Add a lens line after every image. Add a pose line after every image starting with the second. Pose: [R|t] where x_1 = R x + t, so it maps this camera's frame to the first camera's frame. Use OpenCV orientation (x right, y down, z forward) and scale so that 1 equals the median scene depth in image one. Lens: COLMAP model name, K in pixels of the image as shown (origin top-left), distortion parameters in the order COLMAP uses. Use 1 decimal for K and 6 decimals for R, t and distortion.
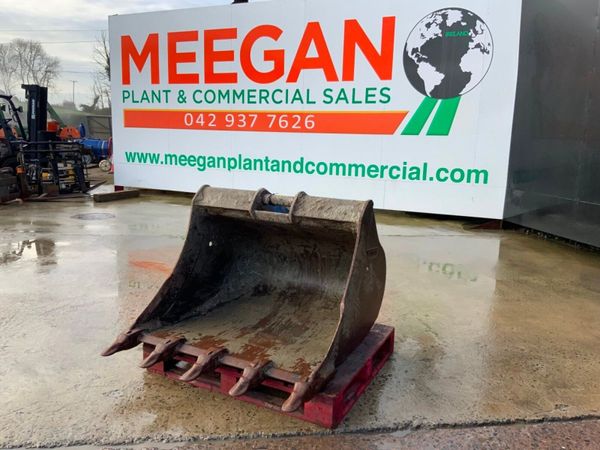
lens RADIAL K [[493.2, 0, 302.1], [0, 493.2, 221.3], [0, 0, 1]] dist [0.097091, -0.167485]
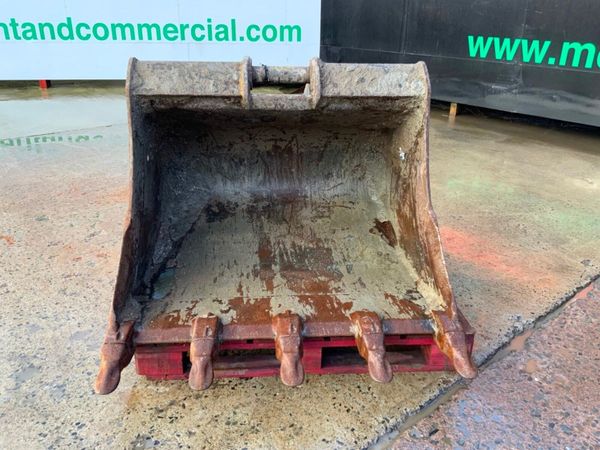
lens RADIAL K [[493.2, 0, 300.3], [0, 493.2, 226.0], [0, 0, 1]] dist [0.097091, -0.167485]
pose [[0.855865, -0.225600, 0.465404, -0.354573], [0.095334, 0.953247, 0.286760, -0.035791], [-0.508338, -0.201059, 0.837358, 0.387547]]
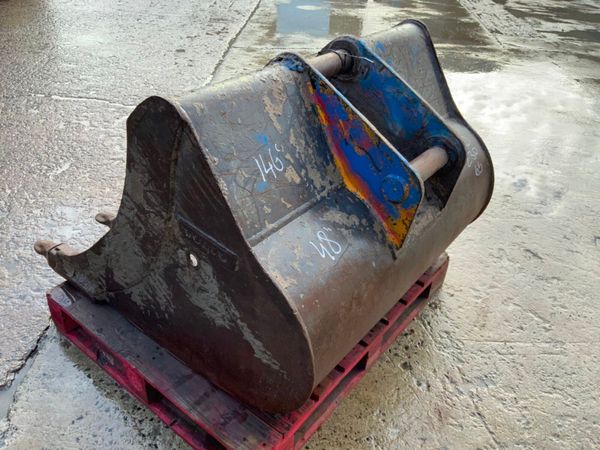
lens RADIAL K [[493.2, 0, 302.0], [0, 493.2, 230.8], [0, 0, 1]] dist [0.097091, -0.167485]
pose [[-0.200788, 0.517964, -0.831503, 0.417504], [-0.229897, 0.800172, 0.553961, -0.168671], [0.952277, 0.302389, -0.041587, 1.008244]]
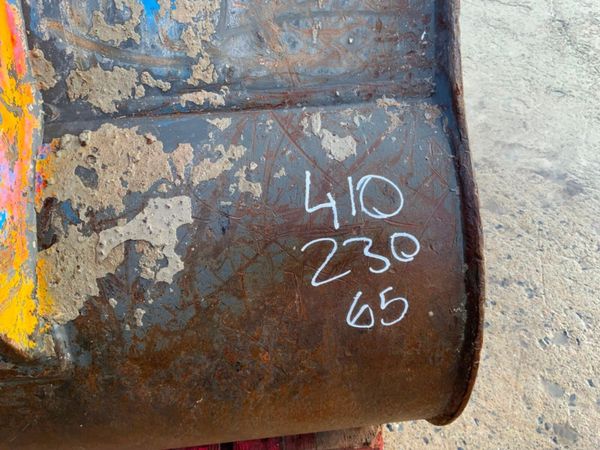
lens RADIAL K [[493.2, 0, 298.8], [0, 493.2, 224.6], [0, 0, 1]] dist [0.097091, -0.167485]
pose [[-0.852146, 0.364071, -0.375898, -0.054410], [-0.106667, 0.582392, 0.805879, -0.094943], [0.512317, 0.726823, -0.457449, 1.190554]]
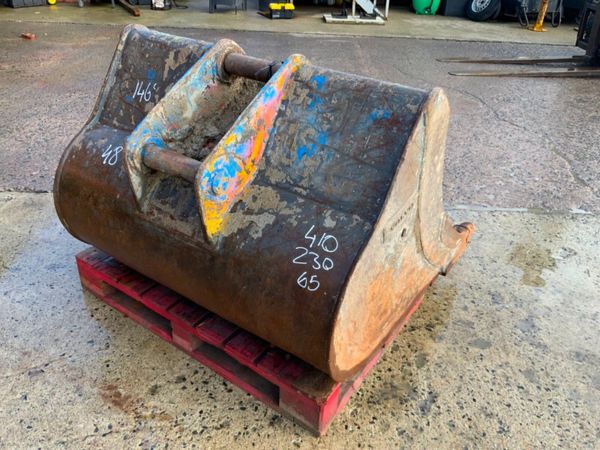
lens RADIAL K [[493.2, 0, 299.4], [0, 493.2, 225.1], [0, 0, 1]] dist [0.097091, -0.167485]
pose [[-0.986304, -0.144572, 0.079398, -0.139603], [-0.055066, 0.742374, 0.667719, -0.254592], [-0.155477, 0.654202, -0.740167, 1.413892]]
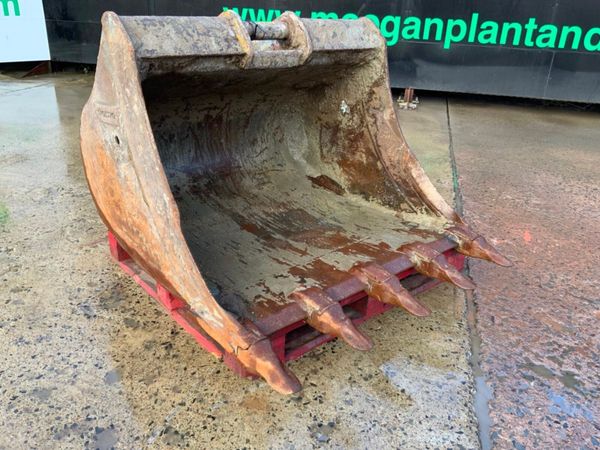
lens RADIAL K [[493.2, 0, 302.2], [0, 493.2, 225.2], [0, 0, 1]] dist [0.097091, -0.167485]
pose [[0.385443, -0.399490, 0.831770, -0.605167], [0.120823, 0.915511, 0.383720, -0.050137], [-0.914787, -0.047405, 0.401145, 0.669587]]
